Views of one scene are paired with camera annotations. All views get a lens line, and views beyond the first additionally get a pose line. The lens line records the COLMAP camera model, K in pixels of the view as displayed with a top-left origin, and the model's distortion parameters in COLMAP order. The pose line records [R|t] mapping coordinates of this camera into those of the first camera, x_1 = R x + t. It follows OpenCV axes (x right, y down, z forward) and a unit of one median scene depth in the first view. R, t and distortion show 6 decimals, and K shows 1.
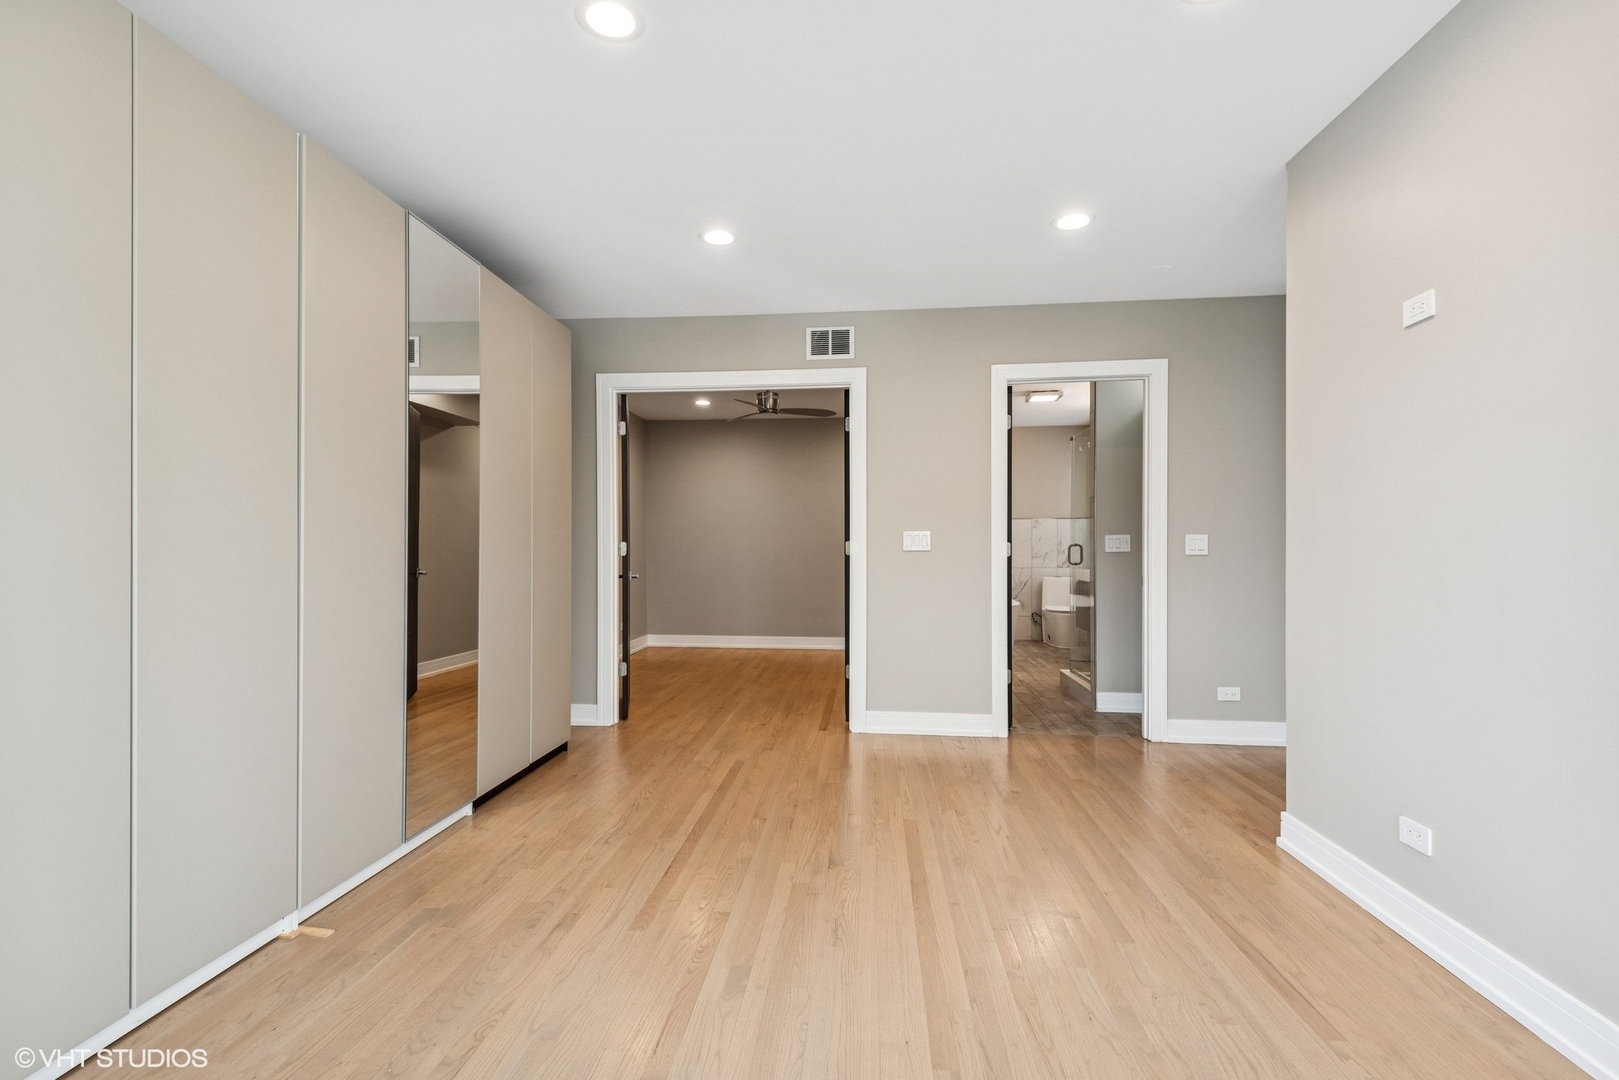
lens RADIAL K [[756.6, 0, 788.2], [0, 756.6, 544.8], [0, 0, 1]] dist [0.041539, -0.025038]
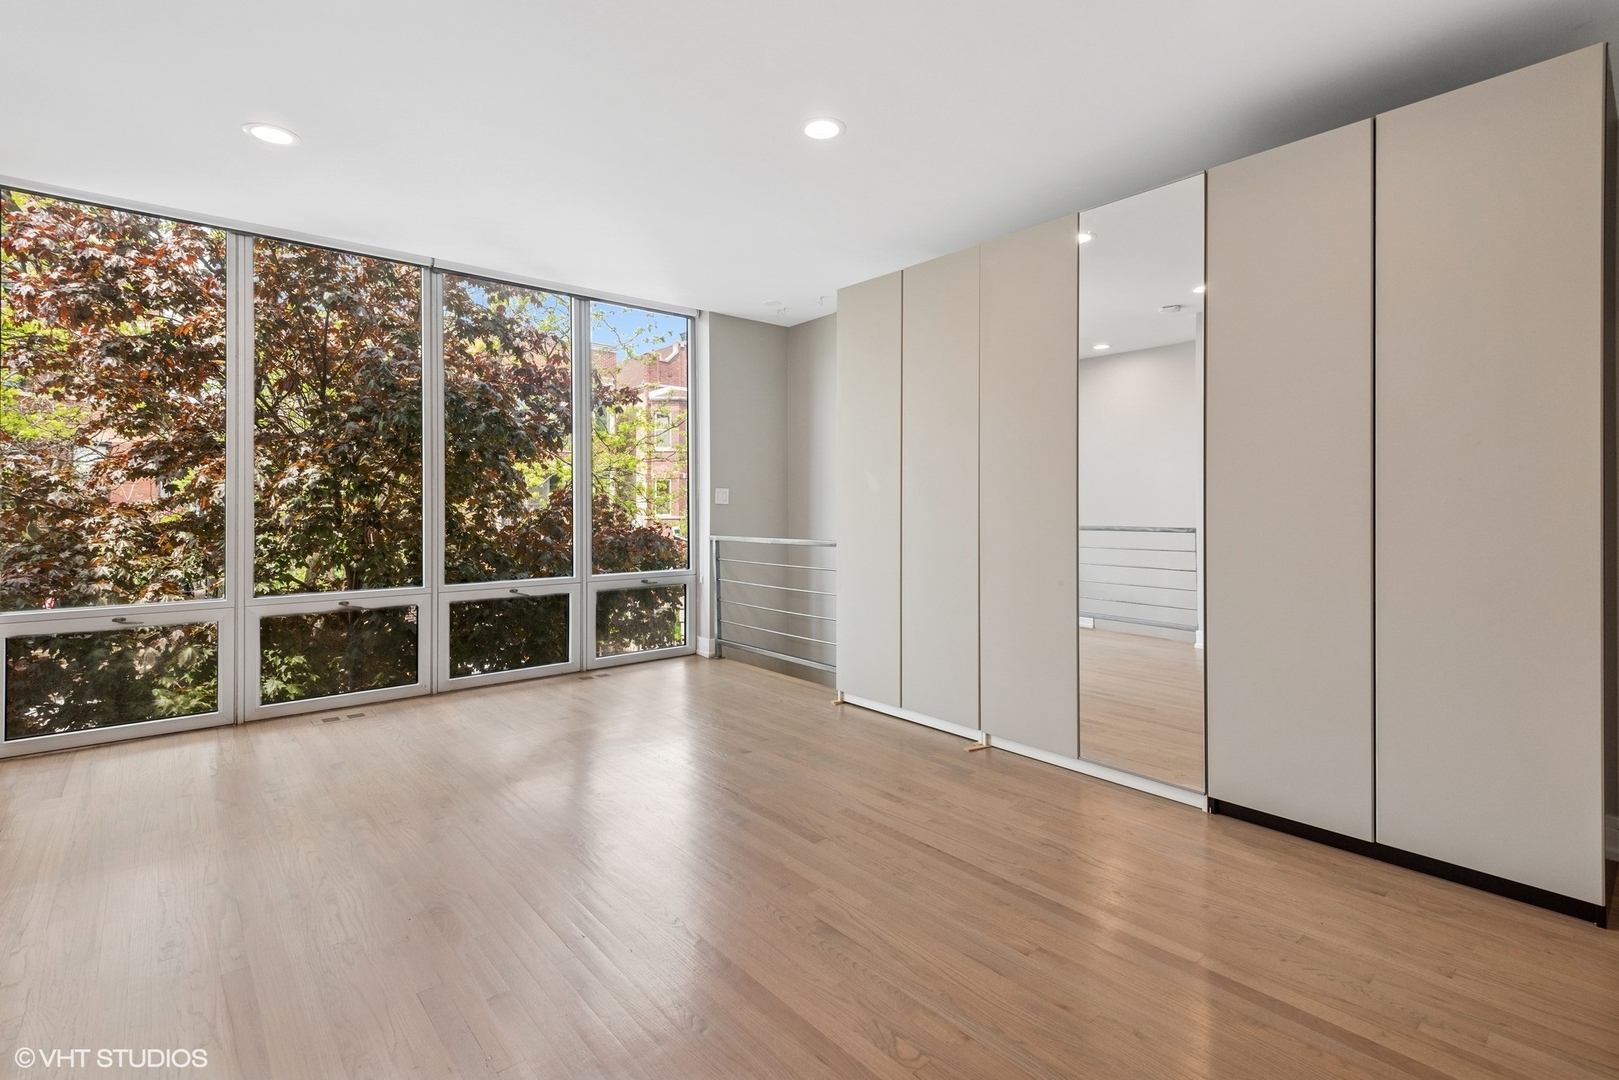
lens RADIAL K [[746.7, 0, 823.0], [0, 746.7, 505.1], [0, 0, 1]] dist [0.027499, -0.015695]
pose [[-0.677815, 0.000565, -0.735233, 0.409652], [0.006472, 0.999966, -0.005199, 0.005596], [0.735204, -0.008282, -0.677795, 1.020737]]
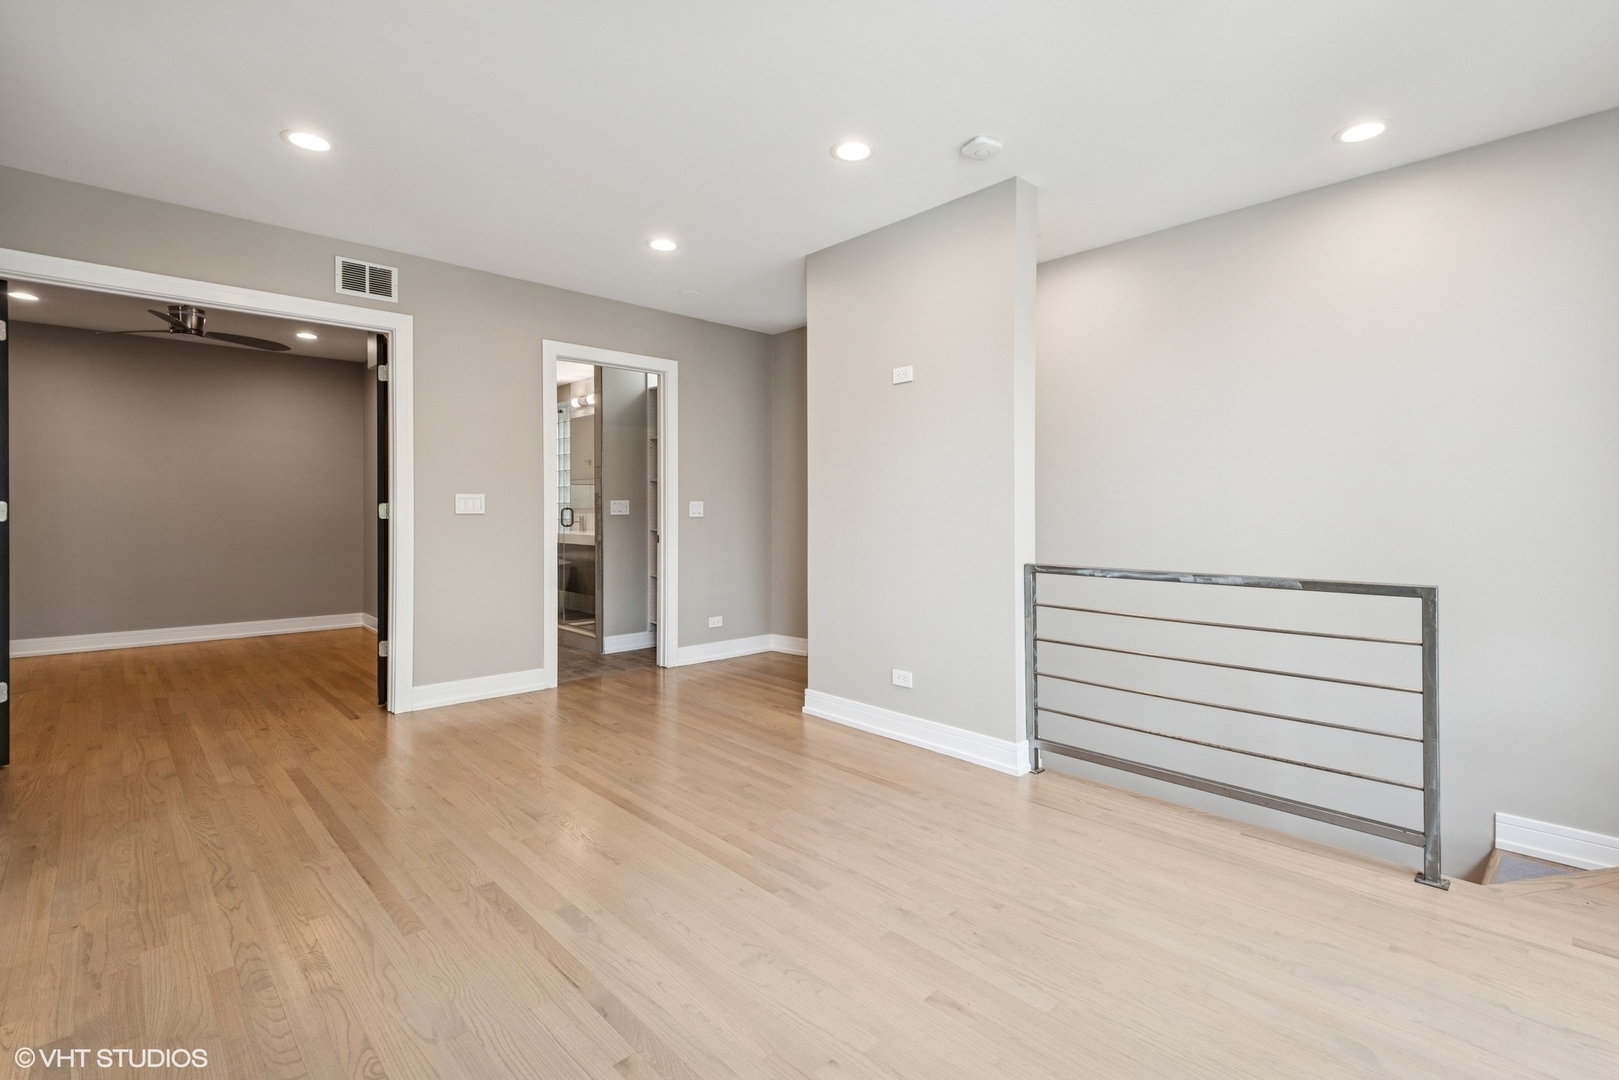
lens RADIAL K [[746.7, 0, 823.0], [0, 746.7, 505.1], [0, 0, 1]] dist [0.027499, -0.015695]
pose [[0.643232, 0.008909, 0.765619, -0.324673], [-0.005868, 0.999960, -0.006706, 0.000196], [-0.765649, -0.000179, 0.643259, 0.029433]]
